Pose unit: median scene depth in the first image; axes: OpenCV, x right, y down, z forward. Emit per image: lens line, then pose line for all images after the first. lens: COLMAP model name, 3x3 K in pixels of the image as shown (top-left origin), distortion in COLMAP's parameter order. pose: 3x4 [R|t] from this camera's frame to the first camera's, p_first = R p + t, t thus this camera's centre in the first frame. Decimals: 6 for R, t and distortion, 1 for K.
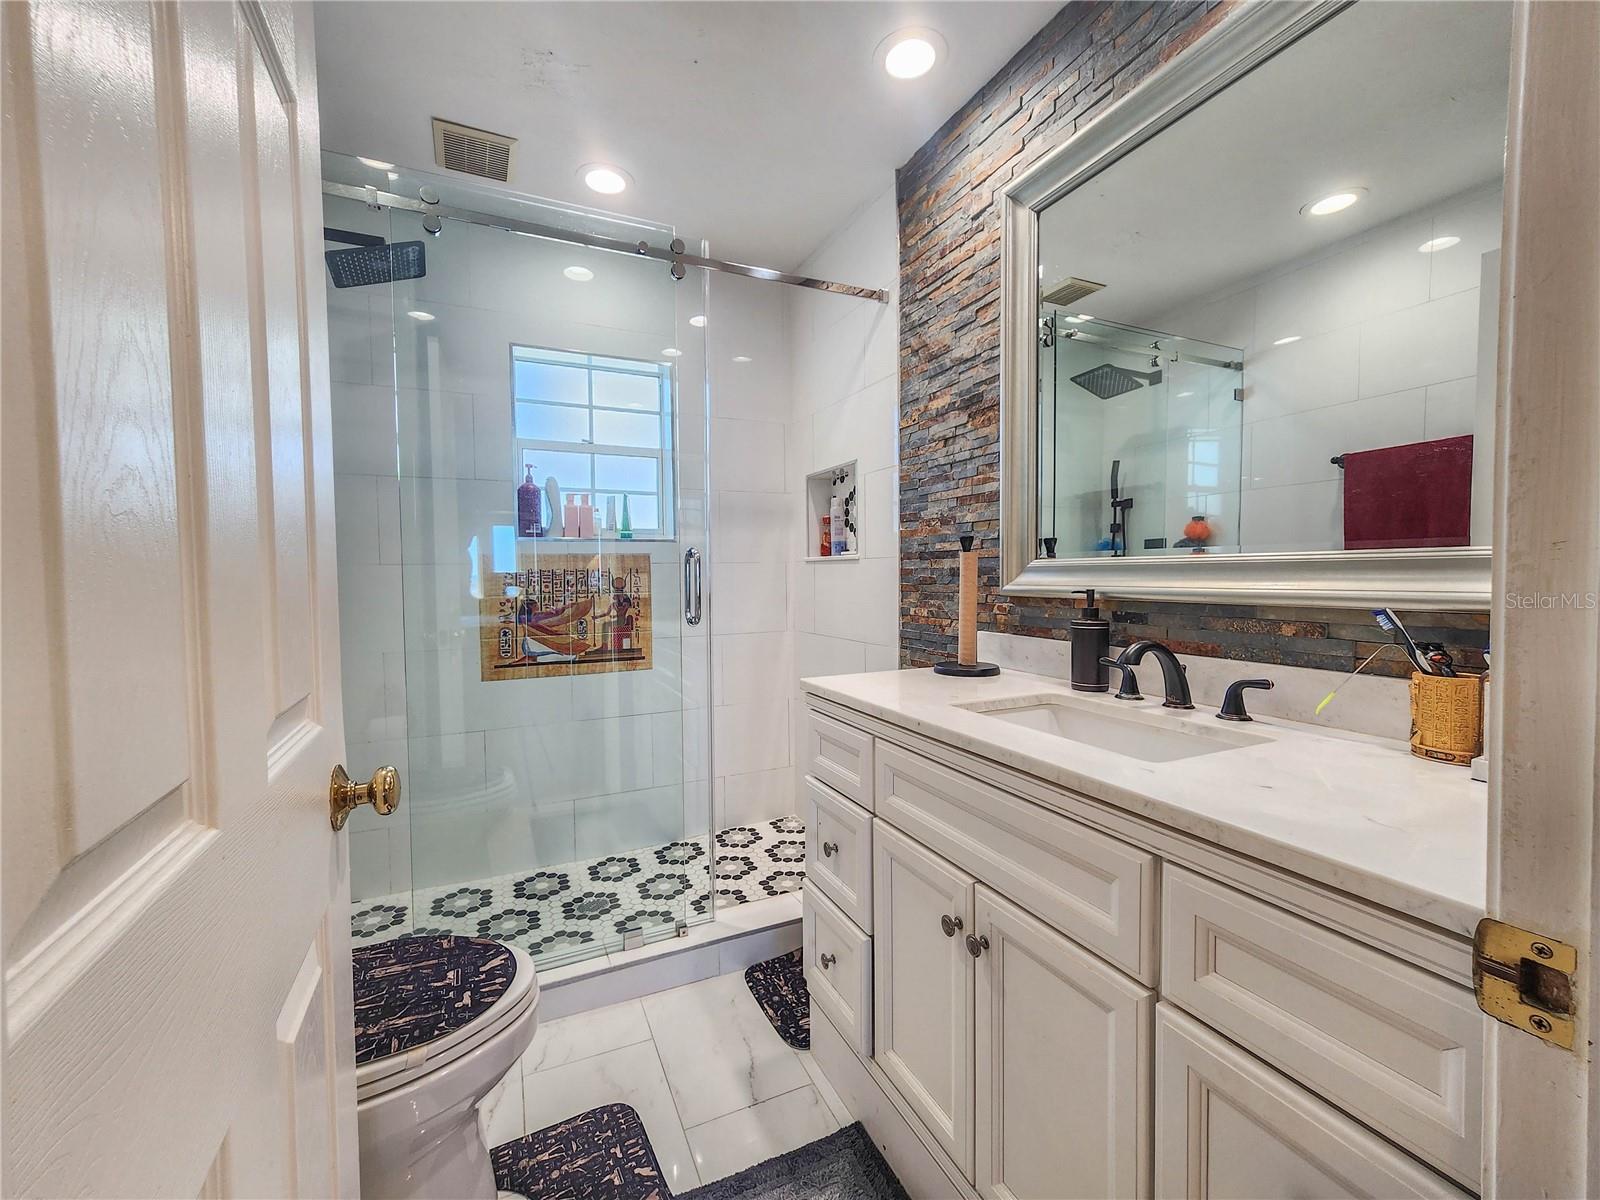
lens RADIAL K [[665.2, 0, 801.1], [0, 665.2, 598.8], [0, 0, 1]] dist [0.011987, 0.000364]
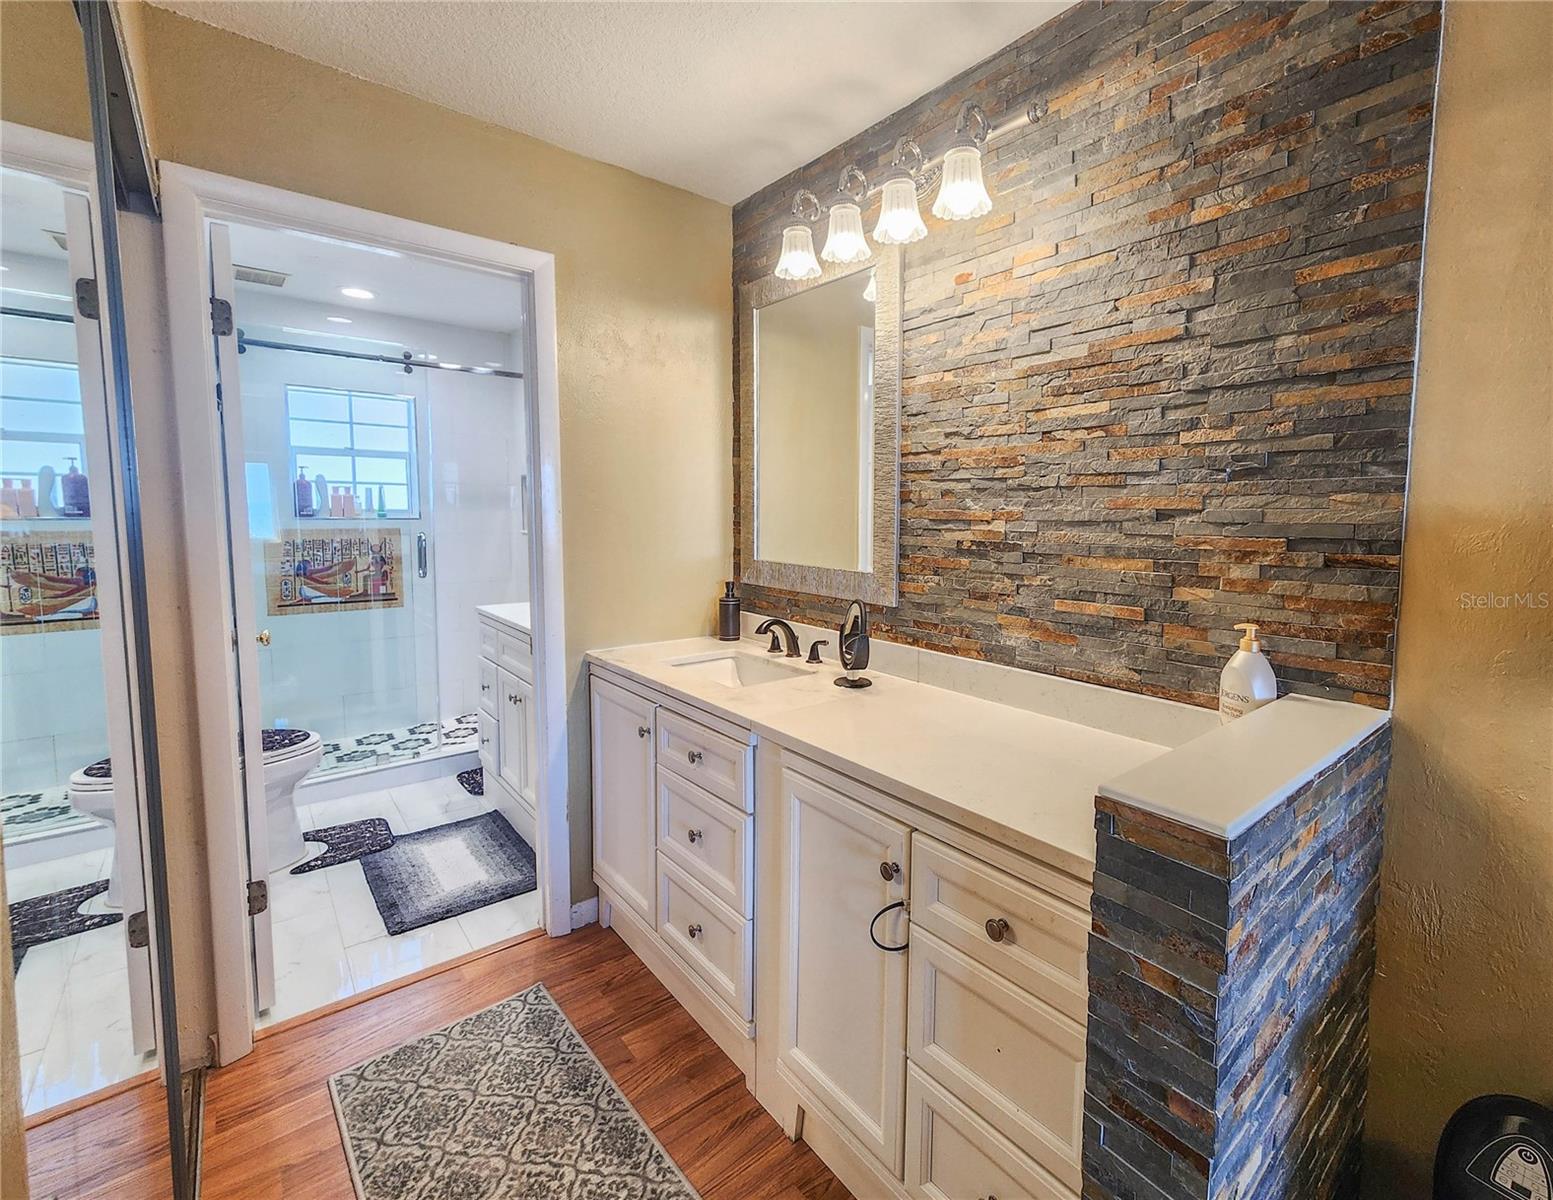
lens RADIAL K [[695.6, 0, 842.9], [0, 695.6, 566.2], [0, 0, 1]] dist [0.004810, 0.000253]
pose [[0.958542, -0.002596, 0.284941, 0.280259], [-0.009940, 0.999045, 0.042537, -0.061011], [-0.284779, -0.043606, 0.957601, -0.779939]]
